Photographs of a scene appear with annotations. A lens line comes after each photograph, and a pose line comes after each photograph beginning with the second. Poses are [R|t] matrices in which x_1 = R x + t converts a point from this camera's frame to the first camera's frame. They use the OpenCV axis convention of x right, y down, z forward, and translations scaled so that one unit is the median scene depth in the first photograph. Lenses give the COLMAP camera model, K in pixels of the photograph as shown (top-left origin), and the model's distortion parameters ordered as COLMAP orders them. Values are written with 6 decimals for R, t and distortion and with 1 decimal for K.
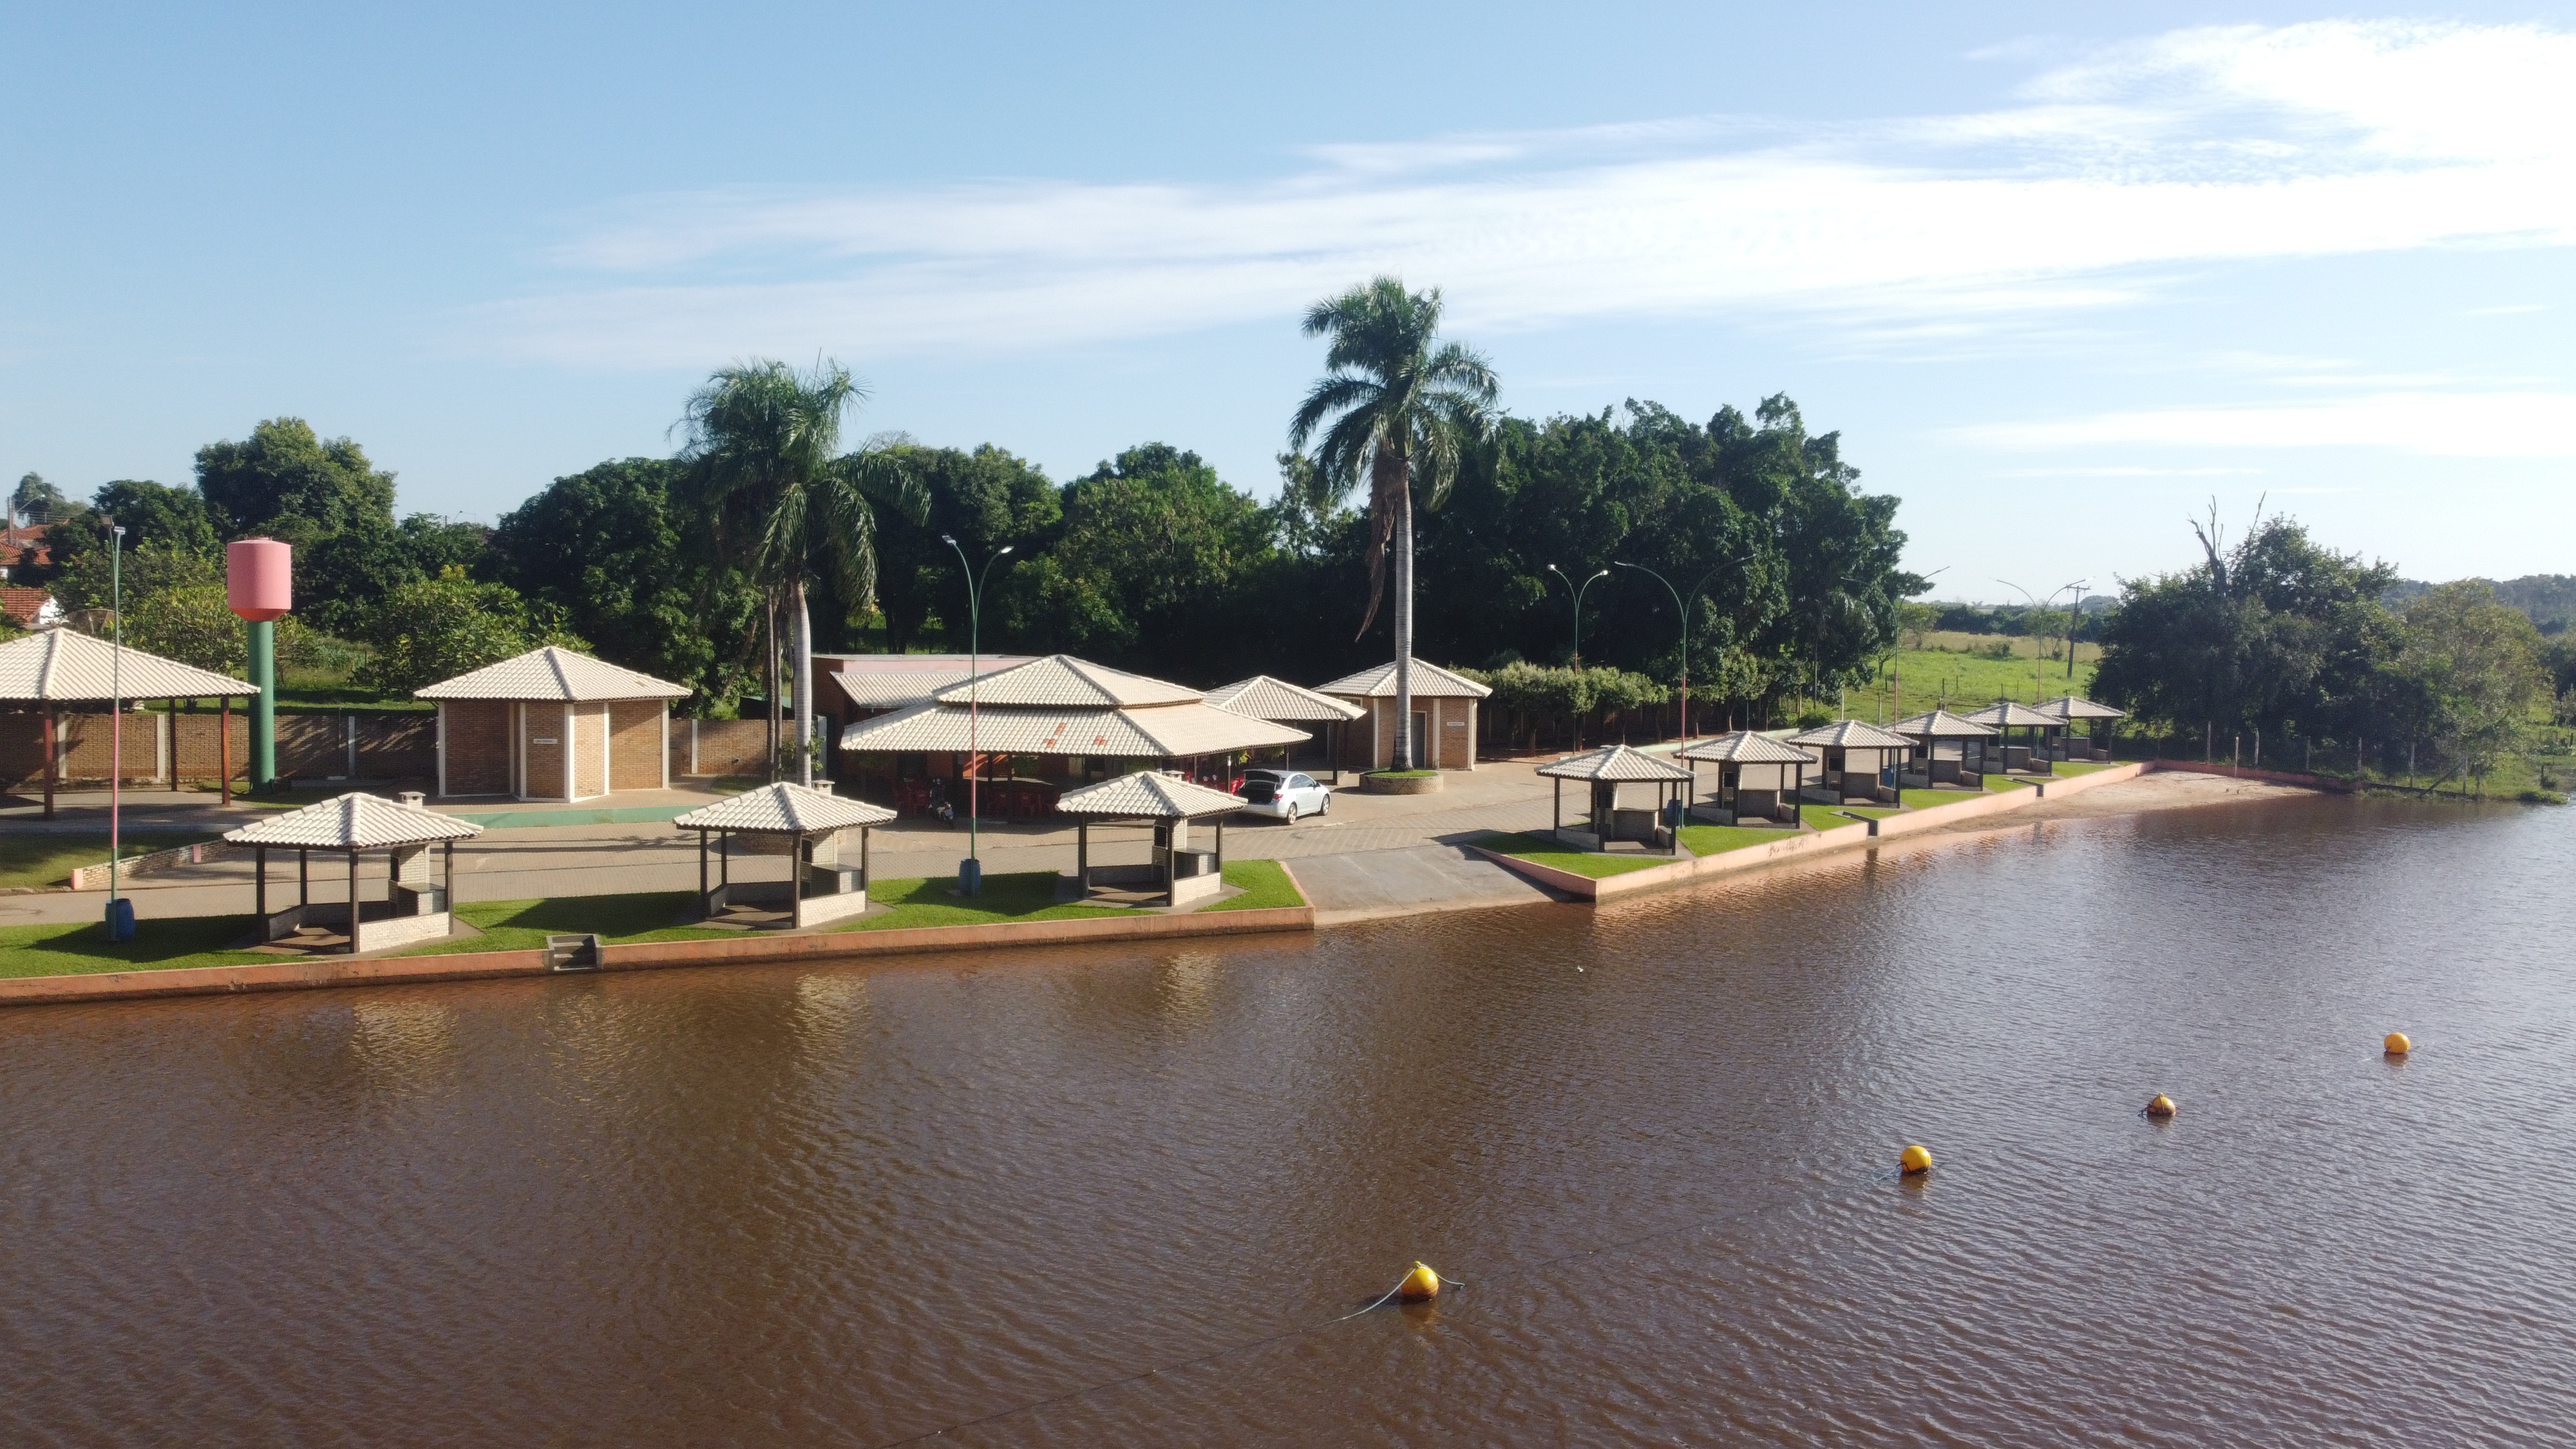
lens RADIAL K [[1928.5, 0, 1302.8], [0, 1928.5, 718.7], [0, 0, 1]] dist [-0.034013, 0.007483]
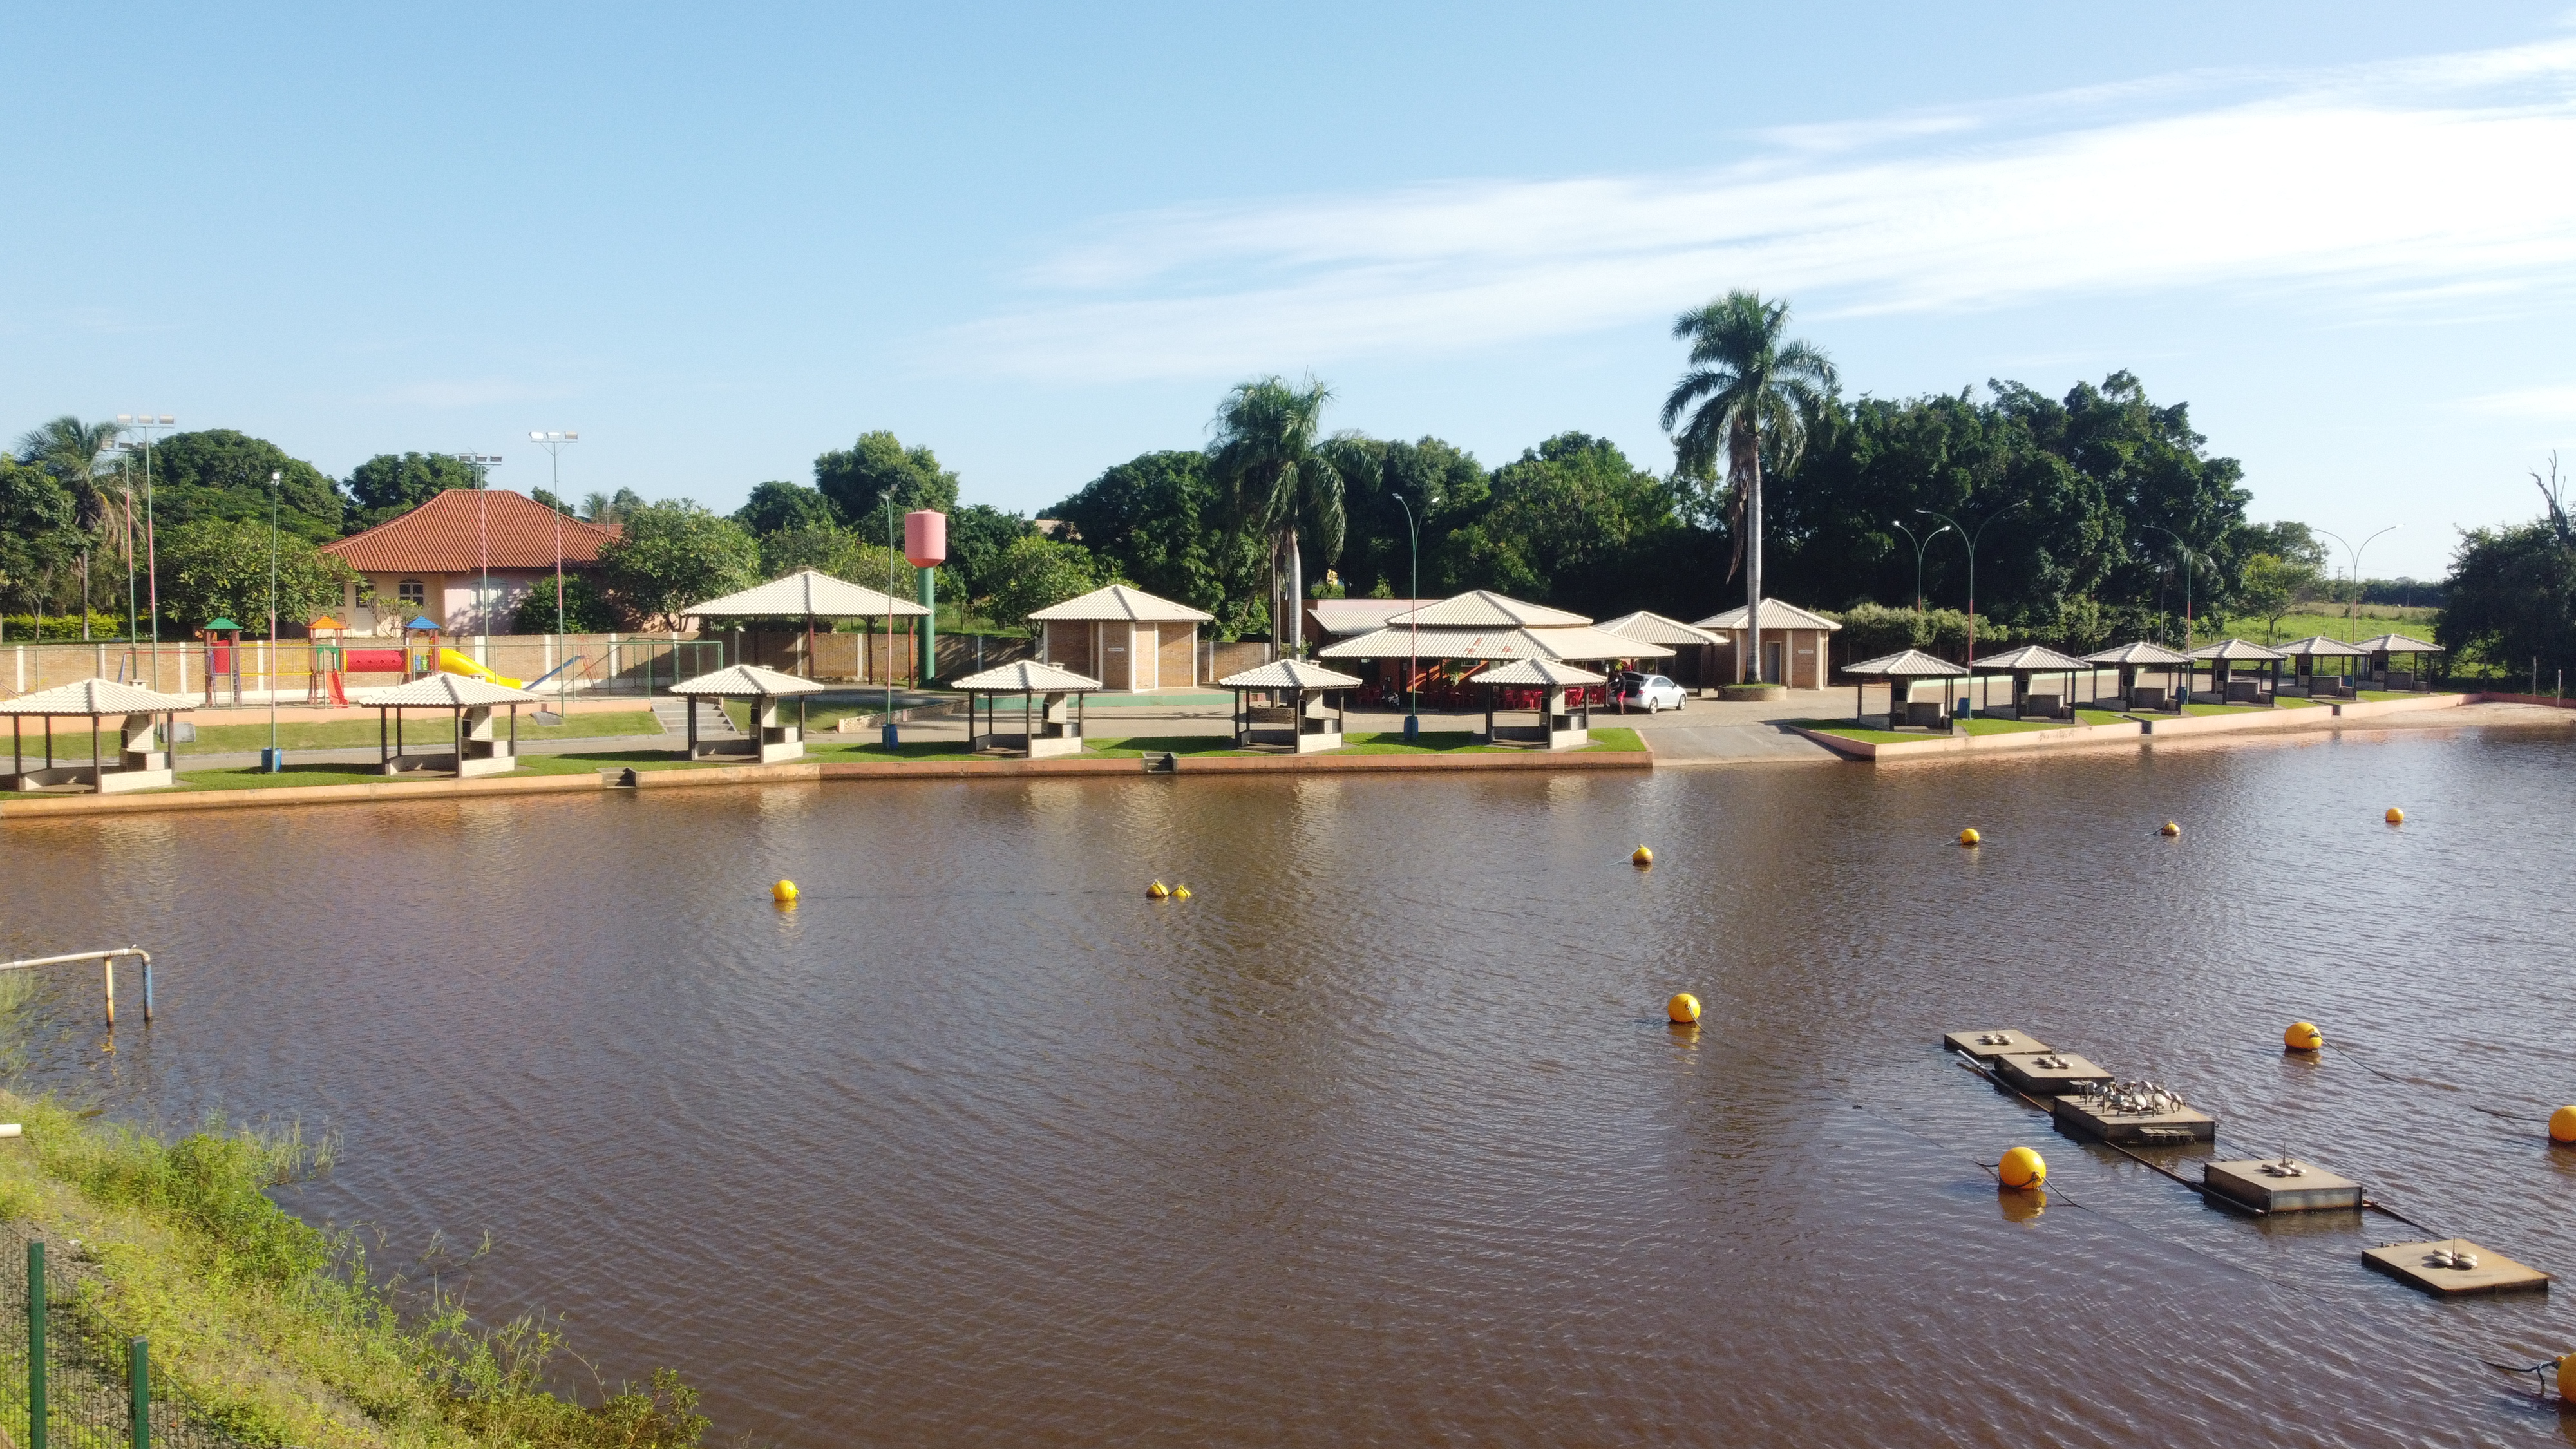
lens RADIAL K [[1928.5, 0, 1292.2], [0, 1928.5, 721.5], [0, 0, 1]] dist [-0.034013, 0.007483]
pose [[0.972664, 0.003277, -0.232193, 0.039752], [-0.002504, 0.999990, 0.003621, 0.037380], [0.232202, -0.002941, 0.972663, -0.223668]]
